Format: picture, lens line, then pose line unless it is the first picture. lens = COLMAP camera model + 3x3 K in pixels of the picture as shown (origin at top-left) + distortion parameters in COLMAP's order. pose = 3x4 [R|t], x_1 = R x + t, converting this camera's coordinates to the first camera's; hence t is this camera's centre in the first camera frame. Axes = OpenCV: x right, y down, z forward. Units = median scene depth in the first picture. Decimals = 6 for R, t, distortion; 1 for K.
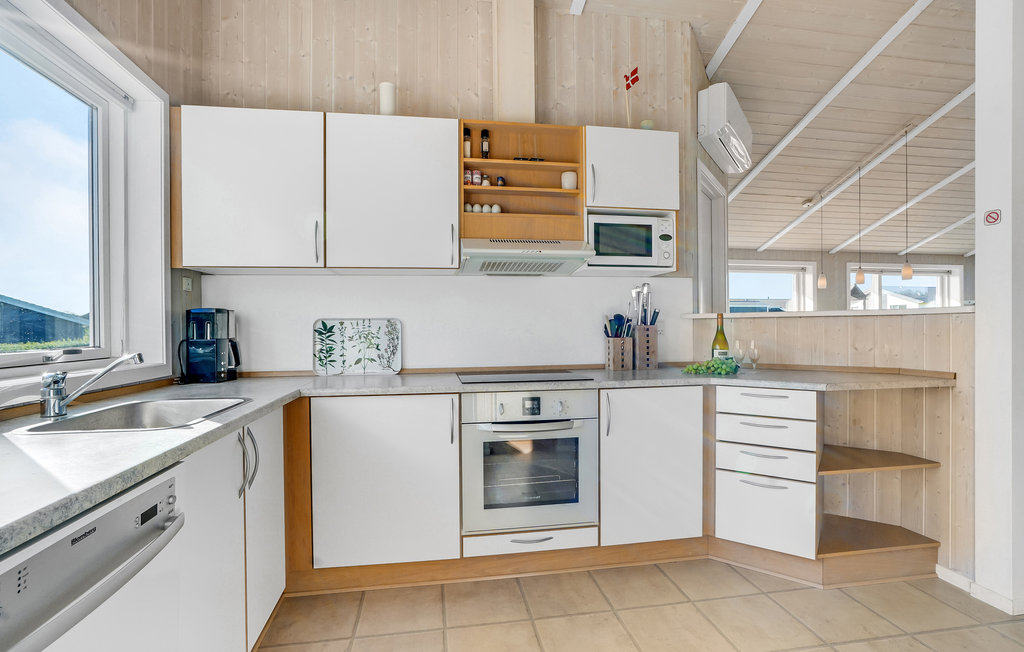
lens RADIAL K [[481.6, 0, 504.1], [0, 481.6, 332.6], [0, 0, 1]] dist [-0.045256, 0.021734]
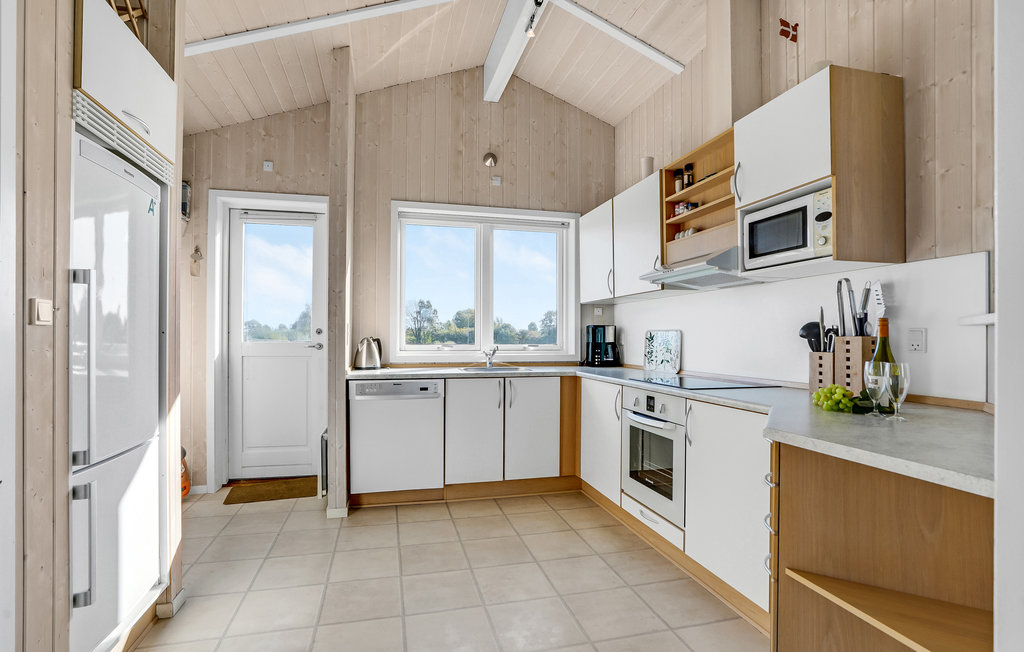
lens RADIAL K [[481.6, 0, 504.1], [0, 481.6, 332.6], [0, 0, 1]] dist [-0.045256, 0.021734]
pose [[0.086647, -0.000788, -0.996239, 1.019342], [-0.011171, 0.999936, -0.001762, -0.014444], [0.996176, 0.011282, 0.086632, 0.451291]]
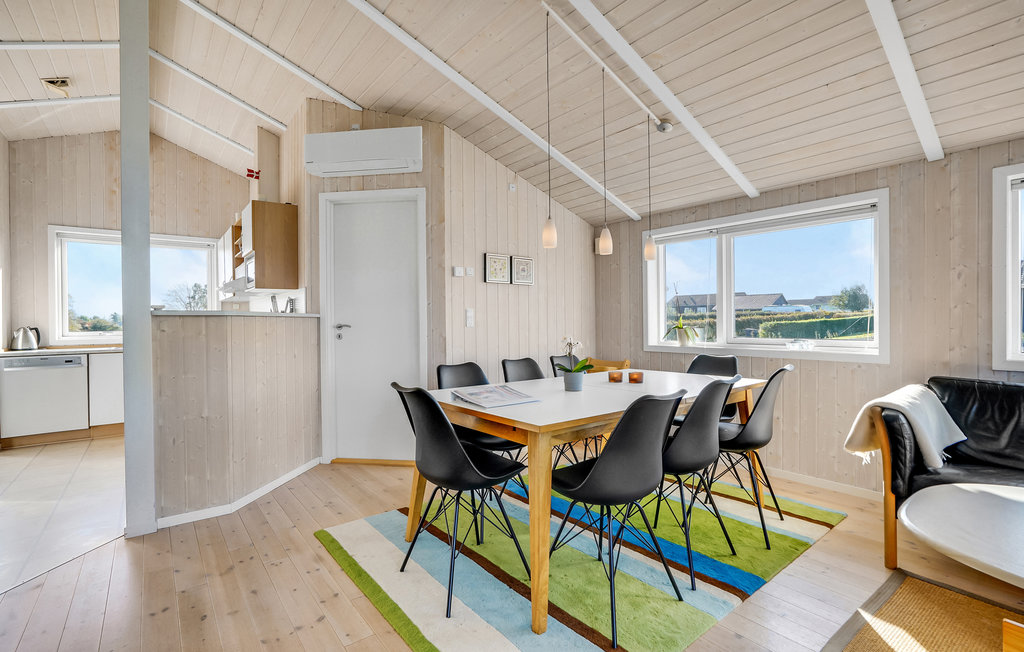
lens RADIAL K [[473.8, 0, 504.1], [0, 473.8, 323.5], [0, 0, 1]] dist [-0.049029, 0.023568]
pose [[0.469909, 0.007629, -0.882682, 1.972051], [-0.000623, 0.999965, 0.008311, -0.026300], [0.882715, -0.003355, 0.469897, 0.931040]]
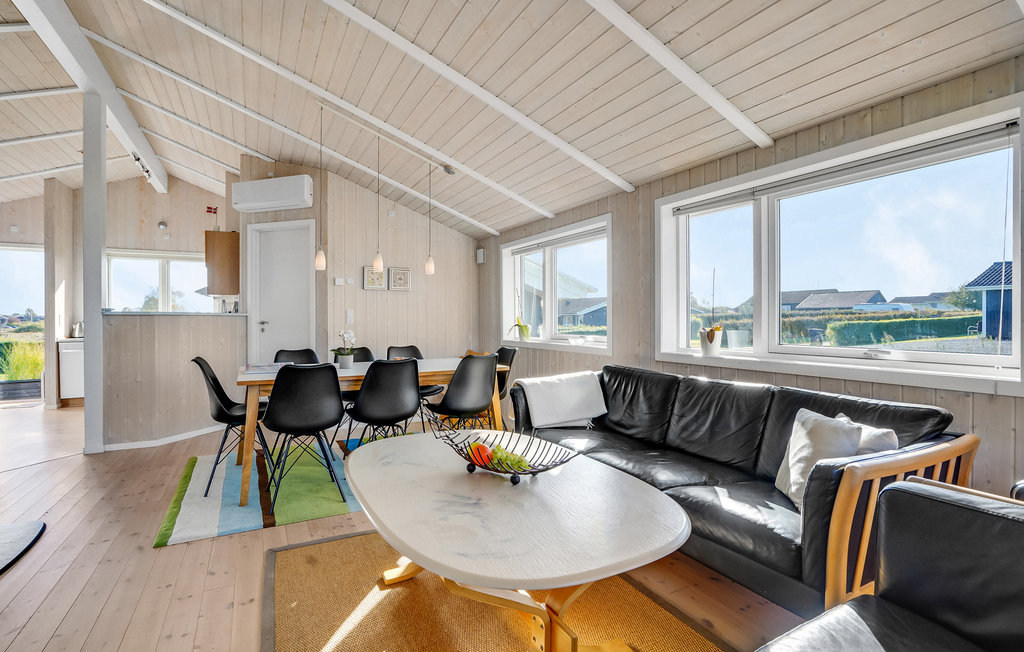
lens RADIAL K [[477.6, 0, 497.8], [0, 477.6, 321.1], [0, 0, 1]] dist [-0.041853, 0.020985]
pose [[0.309691, 0.009614, -0.950789, 2.581654], [-0.005299, 0.999951, 0.008385, -0.032133], [0.950823, 0.002442, 0.309727, 1.448266]]
